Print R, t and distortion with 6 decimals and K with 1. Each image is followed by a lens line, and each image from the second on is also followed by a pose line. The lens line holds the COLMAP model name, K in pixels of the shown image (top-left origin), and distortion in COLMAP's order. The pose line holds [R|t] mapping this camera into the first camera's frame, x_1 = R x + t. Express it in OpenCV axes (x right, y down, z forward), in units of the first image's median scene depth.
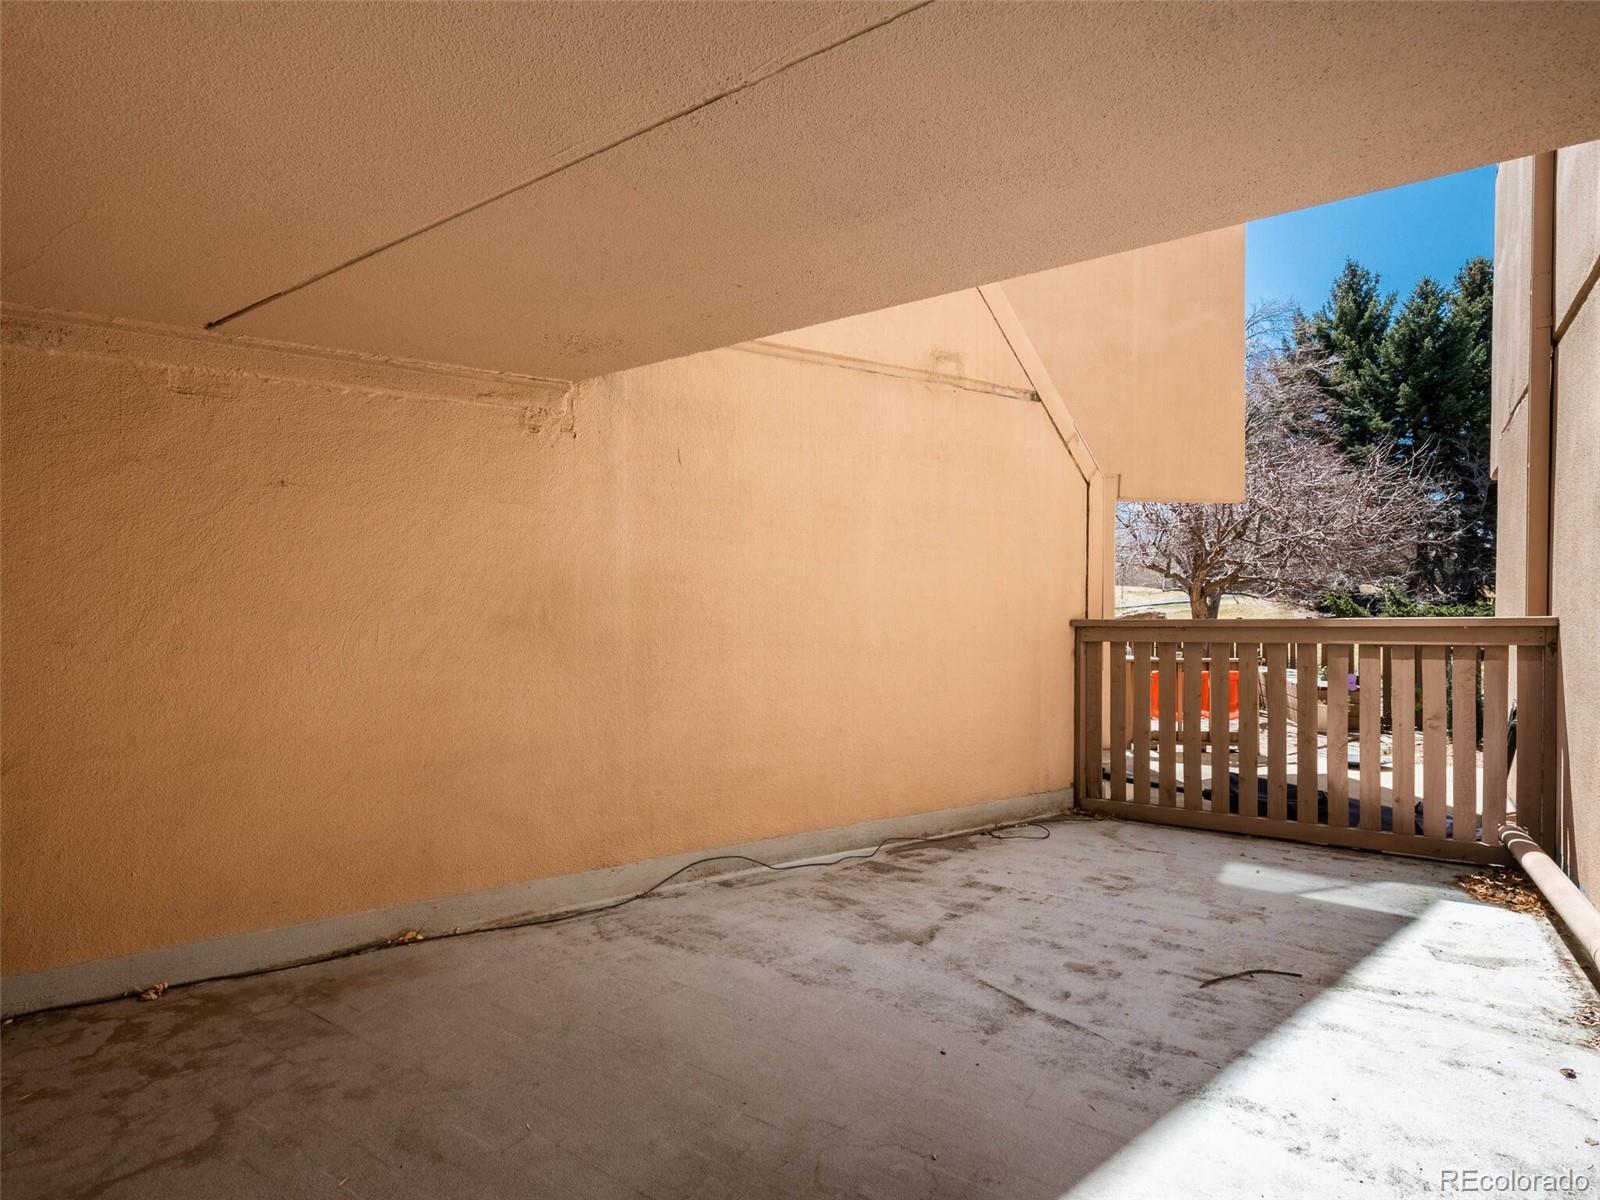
lens RADIAL K [[837.8, 0, 800.7], [0, 837.8, 590.2], [0, 0, 1]] dist [0.019739, -0.005774]
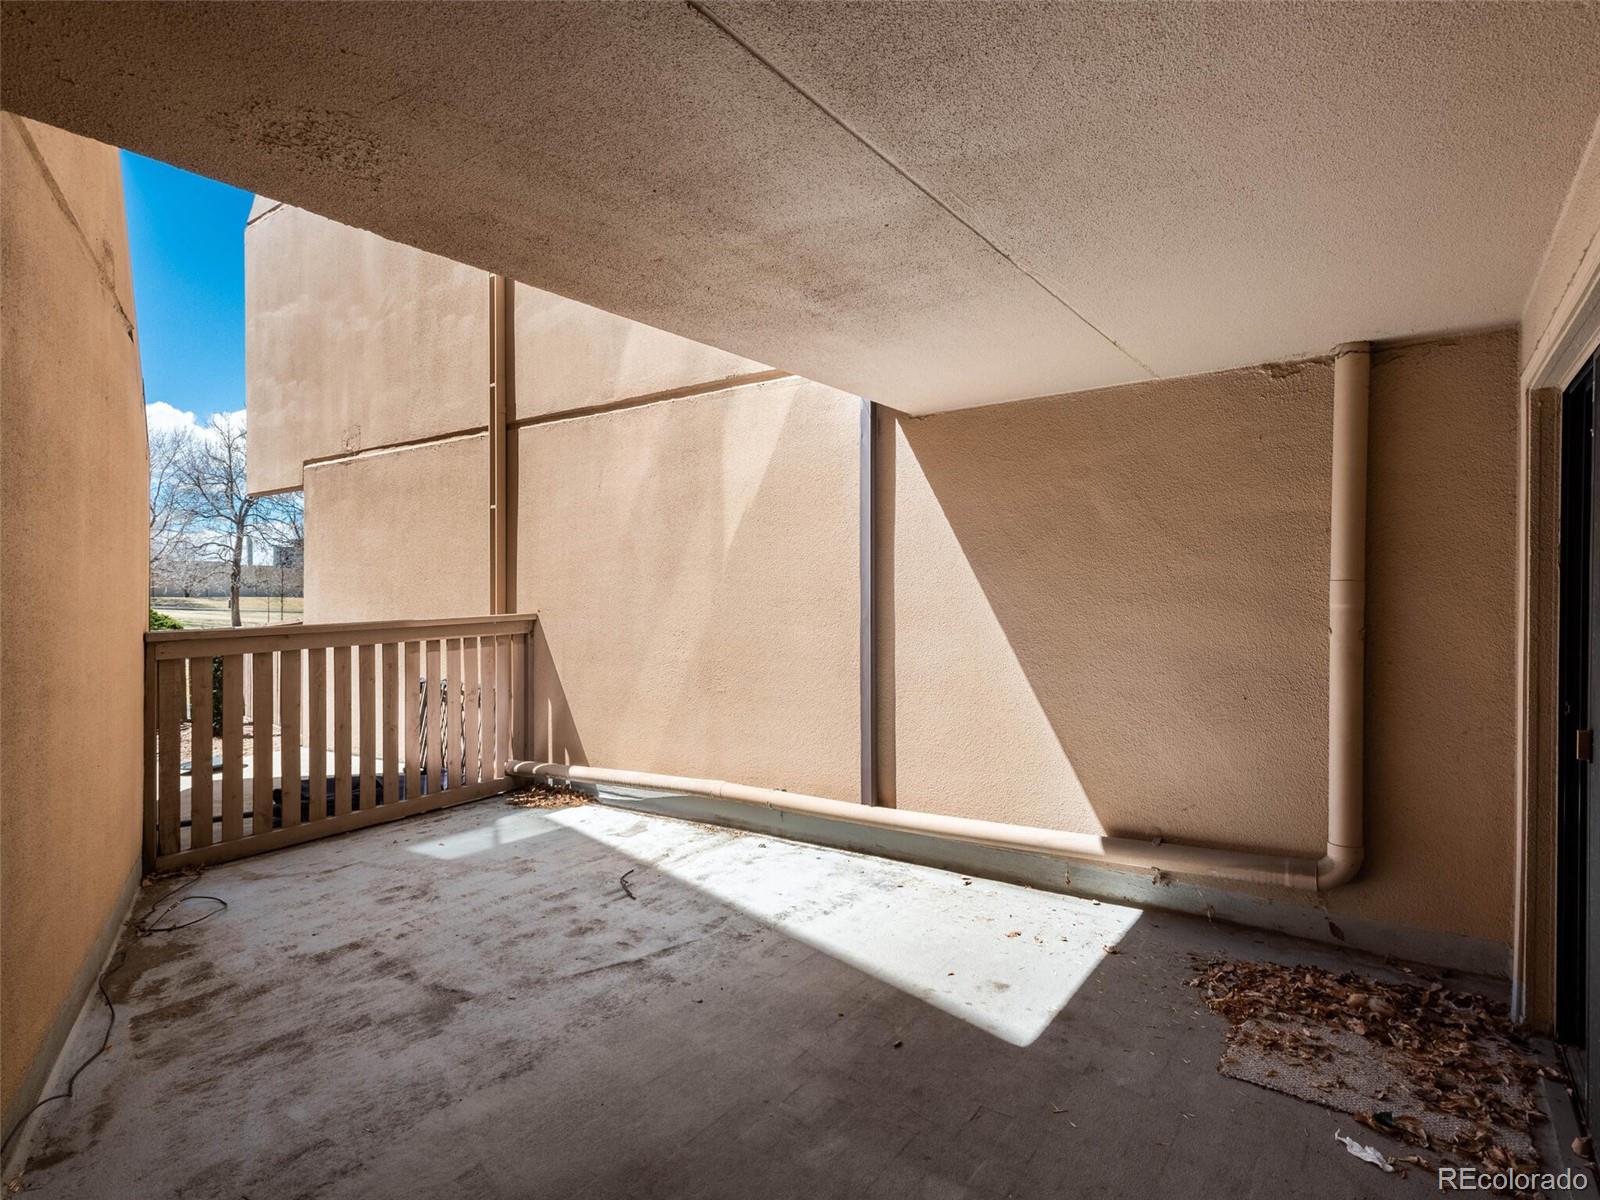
lens RADIAL K [[837.8, 0, 798.7], [0, 837.8, 605.7], [0, 0, 1]] dist [0.019739, -0.005774]
pose [[0.026376, -0.013730, 0.999558, -0.629427], [-0.002597, 0.999901, 0.013803, -0.003110], [-0.999649, -0.002960, 0.026338, 0.548095]]
